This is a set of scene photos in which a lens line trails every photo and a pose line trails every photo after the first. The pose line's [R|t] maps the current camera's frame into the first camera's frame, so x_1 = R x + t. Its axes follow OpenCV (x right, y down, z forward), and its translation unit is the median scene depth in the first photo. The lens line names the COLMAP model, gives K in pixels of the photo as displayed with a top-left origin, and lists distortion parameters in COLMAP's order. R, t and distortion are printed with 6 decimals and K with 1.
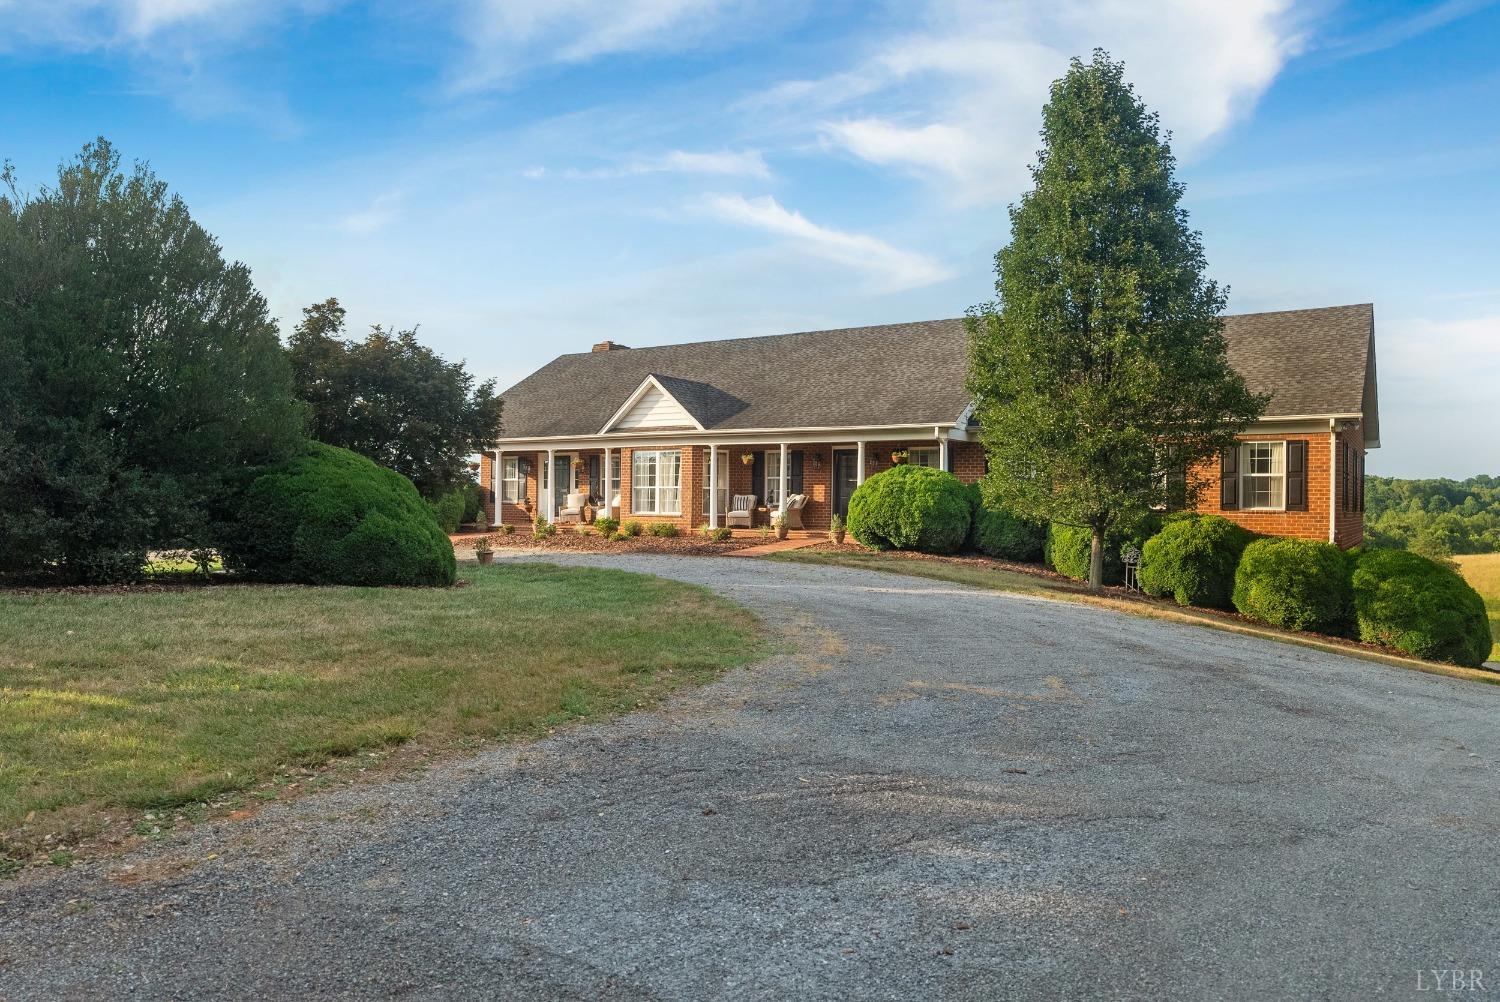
lens RADIAL K [[990.2, 0, 750.0], [0, 990.2, 501.0], [0, 0, 1]] dist [0.000824, 0.000069]
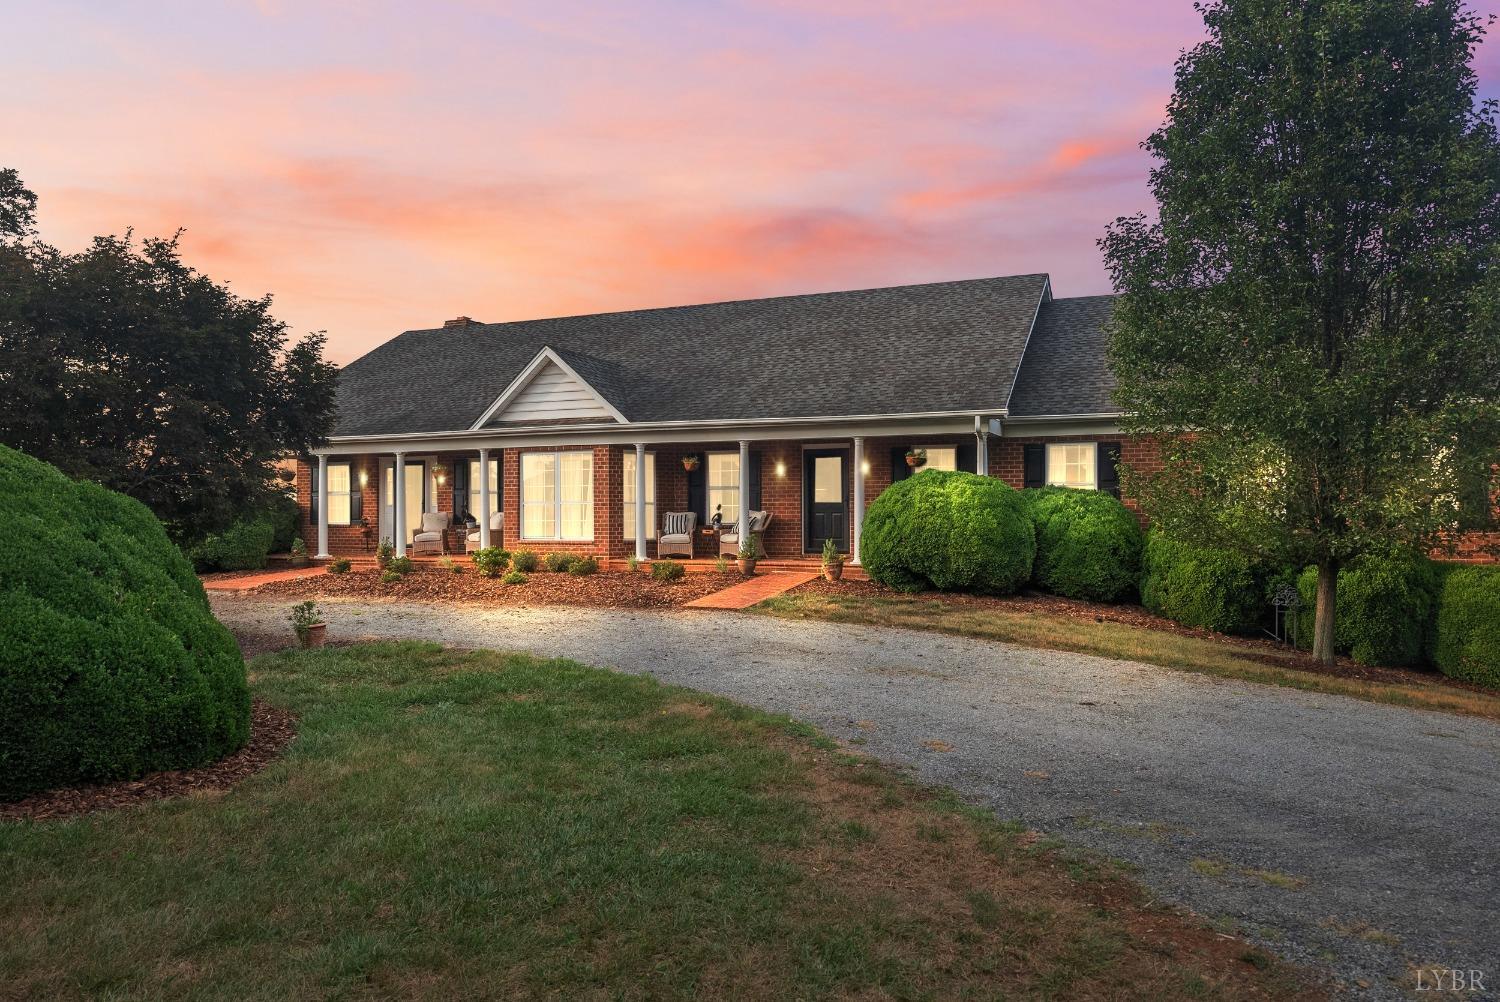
lens RADIAL K [[981.7, 0, 750.0], [0, 981.7, 501.0], [0, 0, 1]] dist [-0.000097, 0.001304]
pose [[0.985454, -0.012451, 0.169485, -0.086554], [0.013449, 0.999898, -0.004739, -0.011219], [-0.169409, 0.006949, 0.985521, 0.305065]]
